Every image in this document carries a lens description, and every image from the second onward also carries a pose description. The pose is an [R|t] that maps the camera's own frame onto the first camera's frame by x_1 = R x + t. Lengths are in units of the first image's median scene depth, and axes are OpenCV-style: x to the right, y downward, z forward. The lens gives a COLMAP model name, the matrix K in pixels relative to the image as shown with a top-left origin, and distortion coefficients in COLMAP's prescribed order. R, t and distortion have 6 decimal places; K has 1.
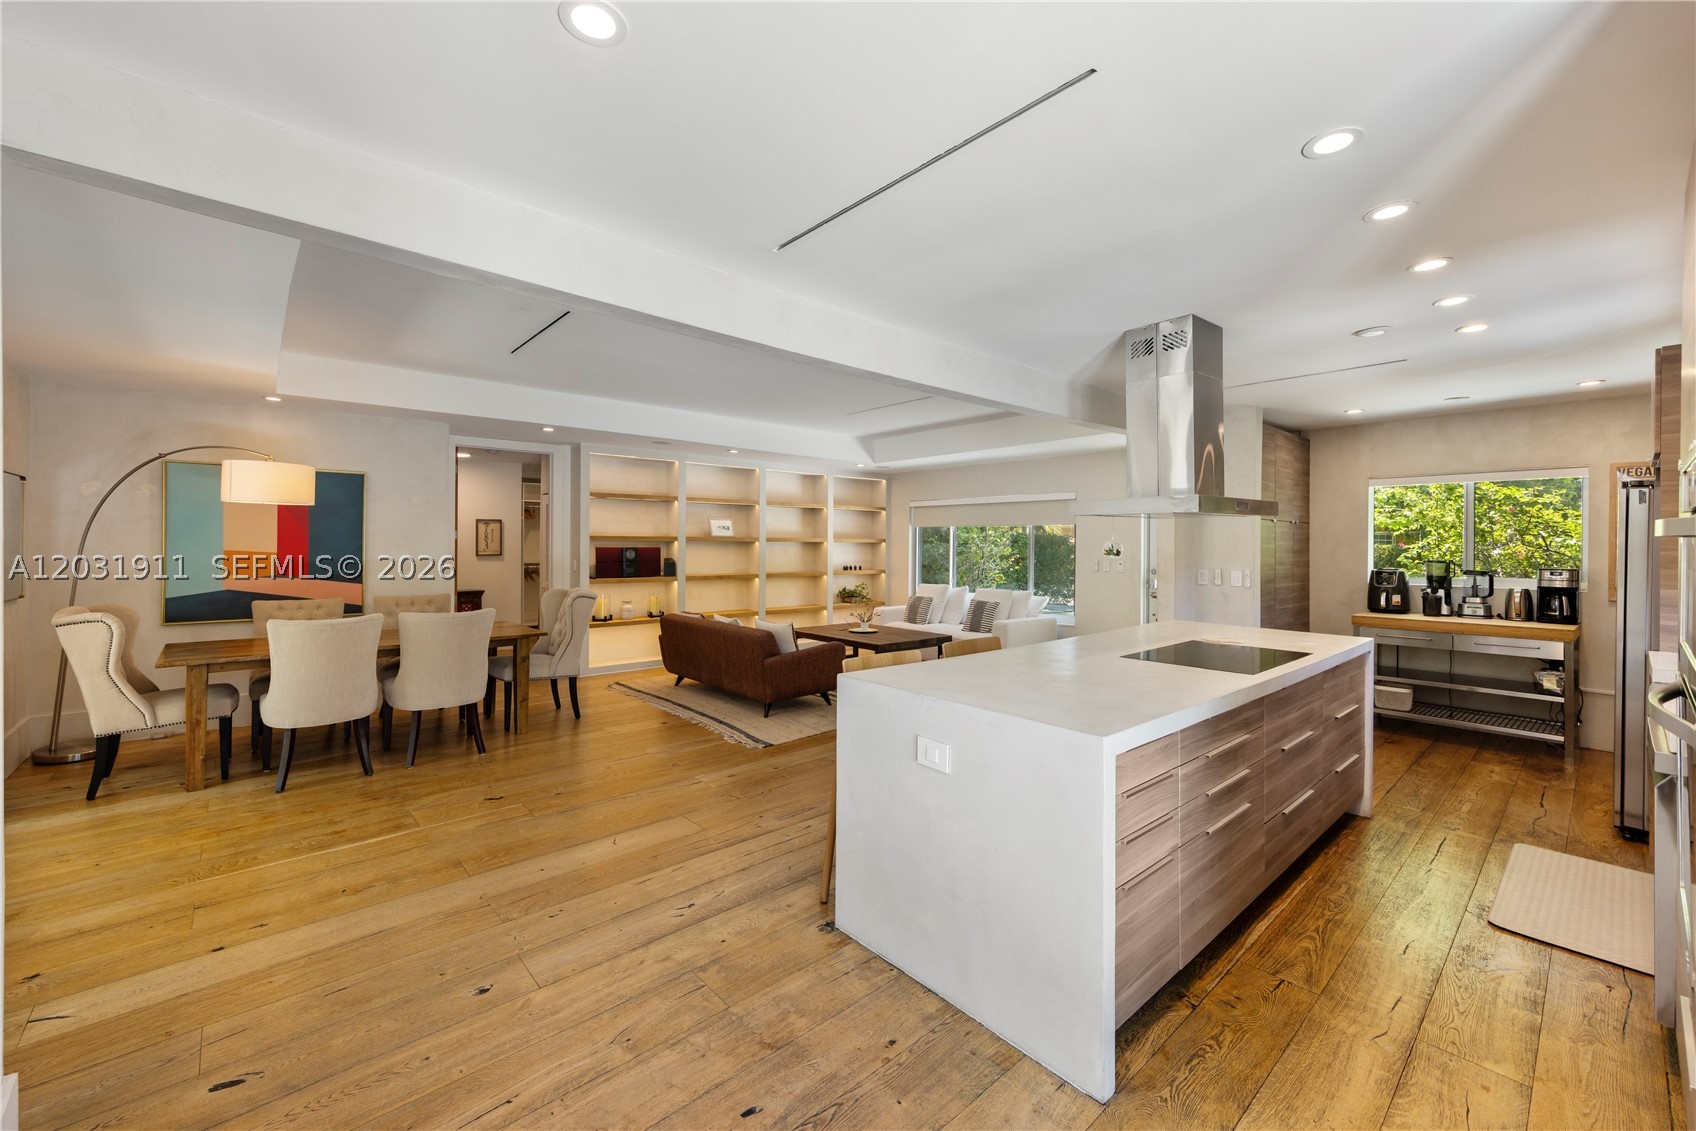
lens RADIAL K [[673.0, 0, 851.2], [0, 673.0, 544.0], [0, 0, 1]] dist [0.003685, 0.000022]
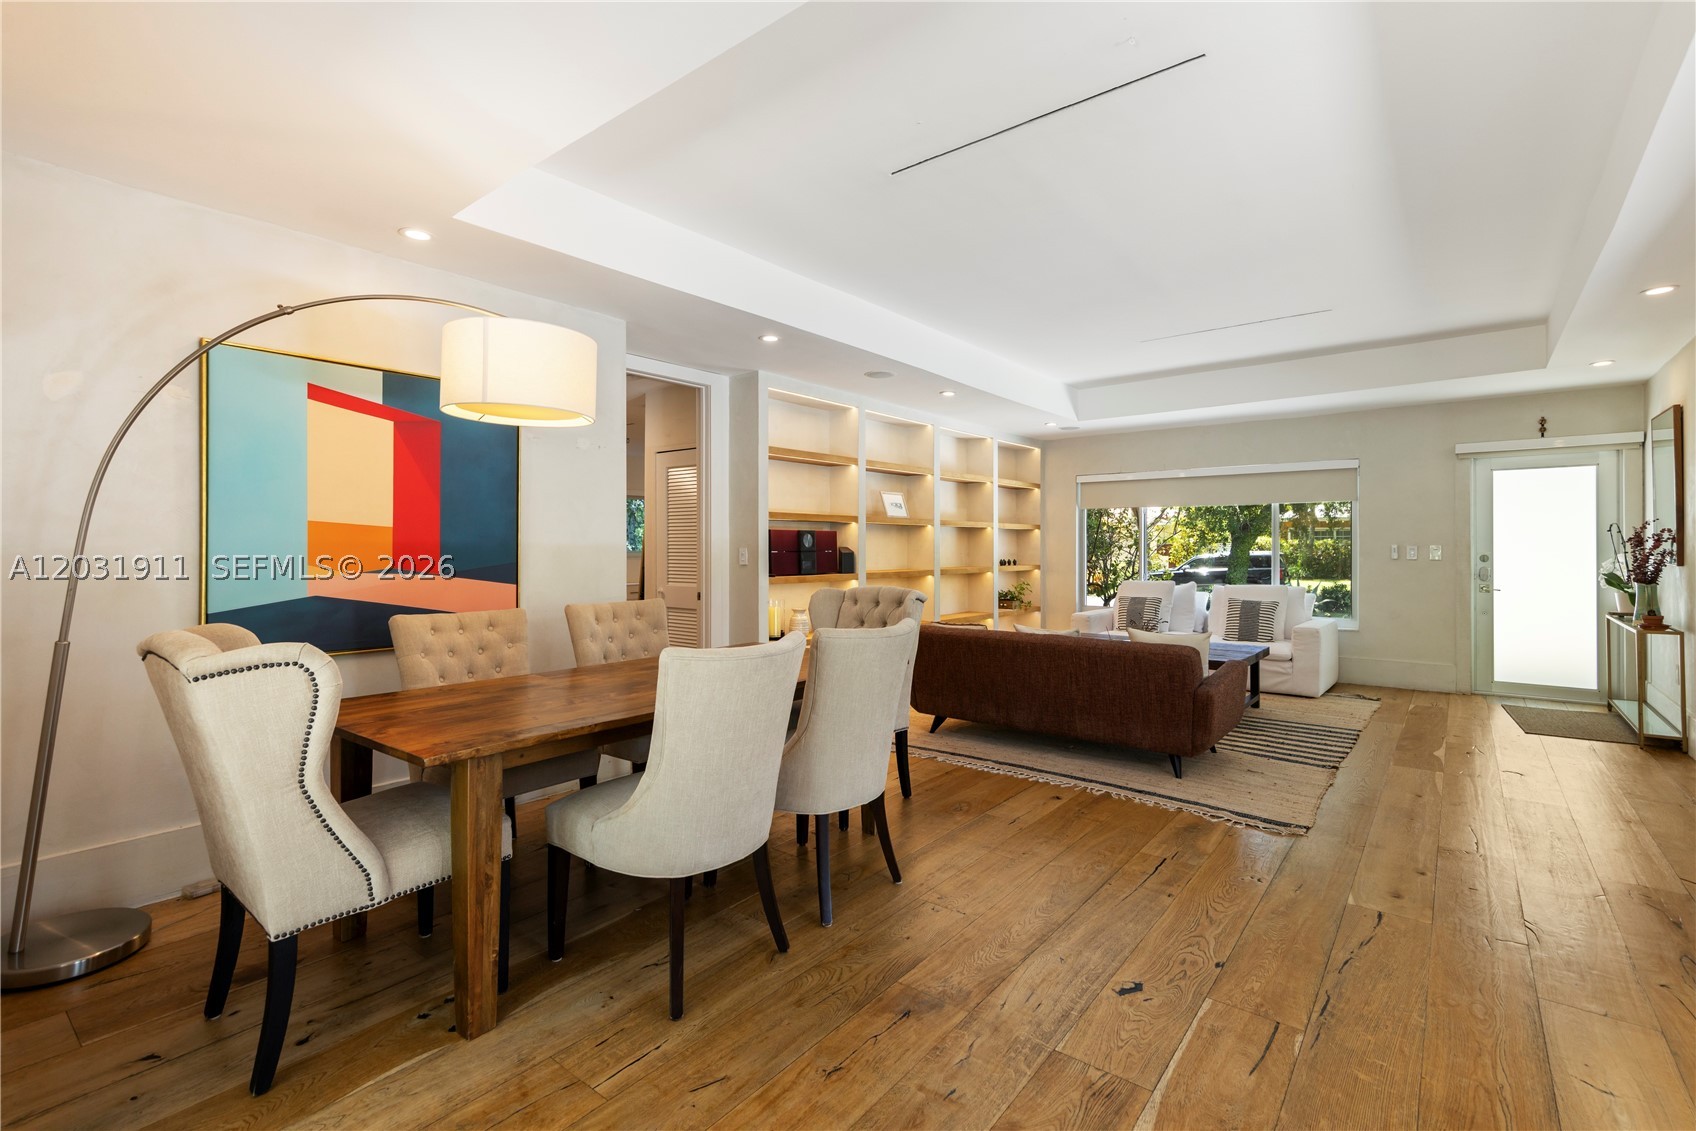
lens RADIAL K [[763.1, 0, 857.2], [0, 763.1, 546.4], [0, 0, 1]] dist [0.010620, -0.001061]
pose [[0.986822, -0.007077, 0.161653, -0.472364], [0.007141, 0.999974, 0.000188, 0.024793], [-0.161650, 0.000968, 0.986848, 0.266072]]
